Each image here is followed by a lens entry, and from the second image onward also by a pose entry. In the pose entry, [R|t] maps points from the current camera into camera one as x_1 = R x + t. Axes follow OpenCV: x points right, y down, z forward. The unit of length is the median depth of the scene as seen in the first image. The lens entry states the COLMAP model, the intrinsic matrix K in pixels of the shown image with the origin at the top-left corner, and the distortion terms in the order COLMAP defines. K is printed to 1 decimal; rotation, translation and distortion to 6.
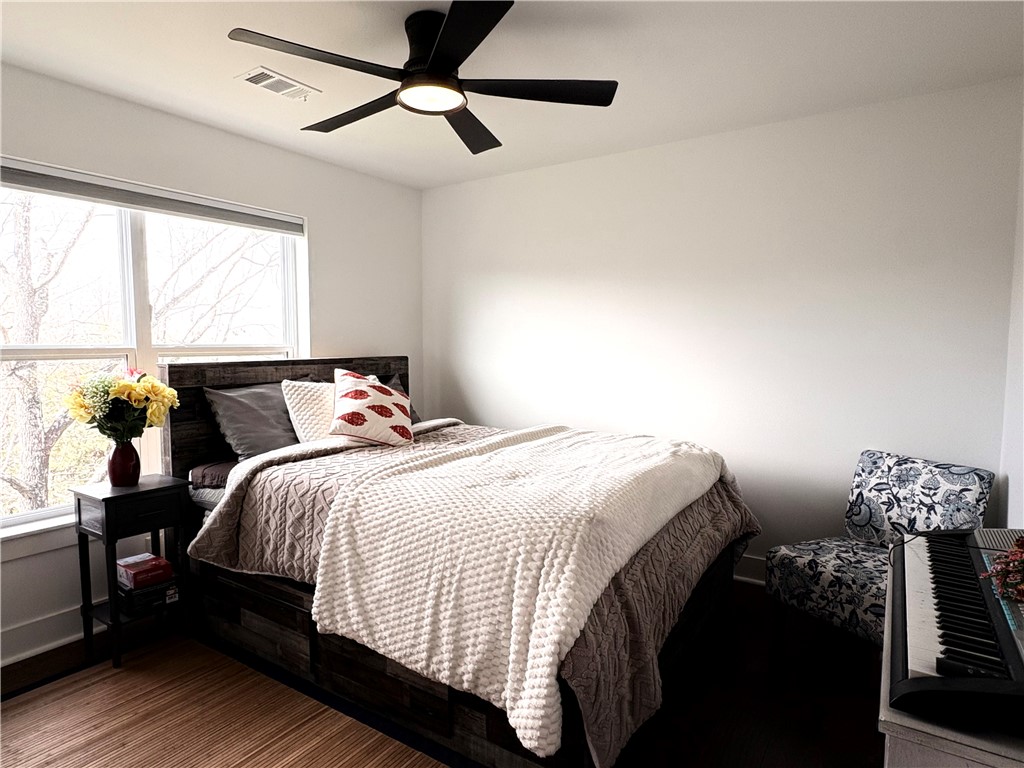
lens RADIAL K [[595.7, 0, 512.0], [0, 595.7, 384.0], [0, 0, 1]] dist [0.002413, 0.000432]
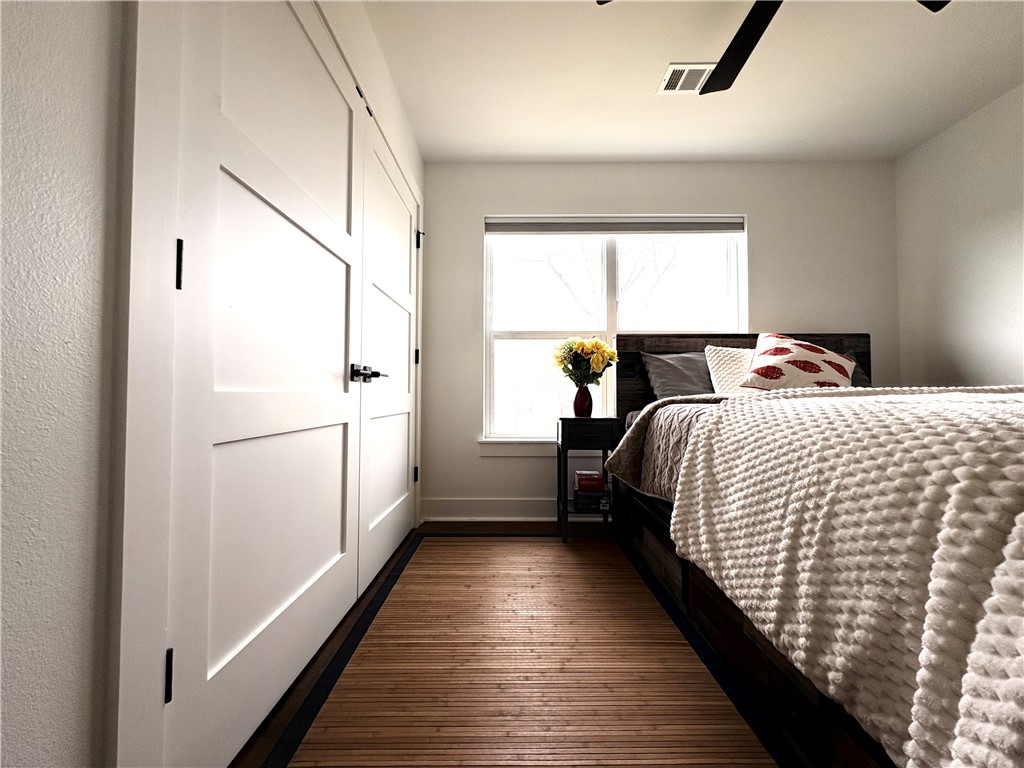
lens RADIAL K [[406.4, 0, 512.0], [0, 406.4, 384.0], [0, 0, 1]] dist [-0.000299, 0.000267]
pose [[0.550146, -0.022823, -0.834756, 0.085751], [-0.063961, 0.995538, -0.069372, 0.223441], [0.832615, 0.091557, 0.546232, 0.431924]]
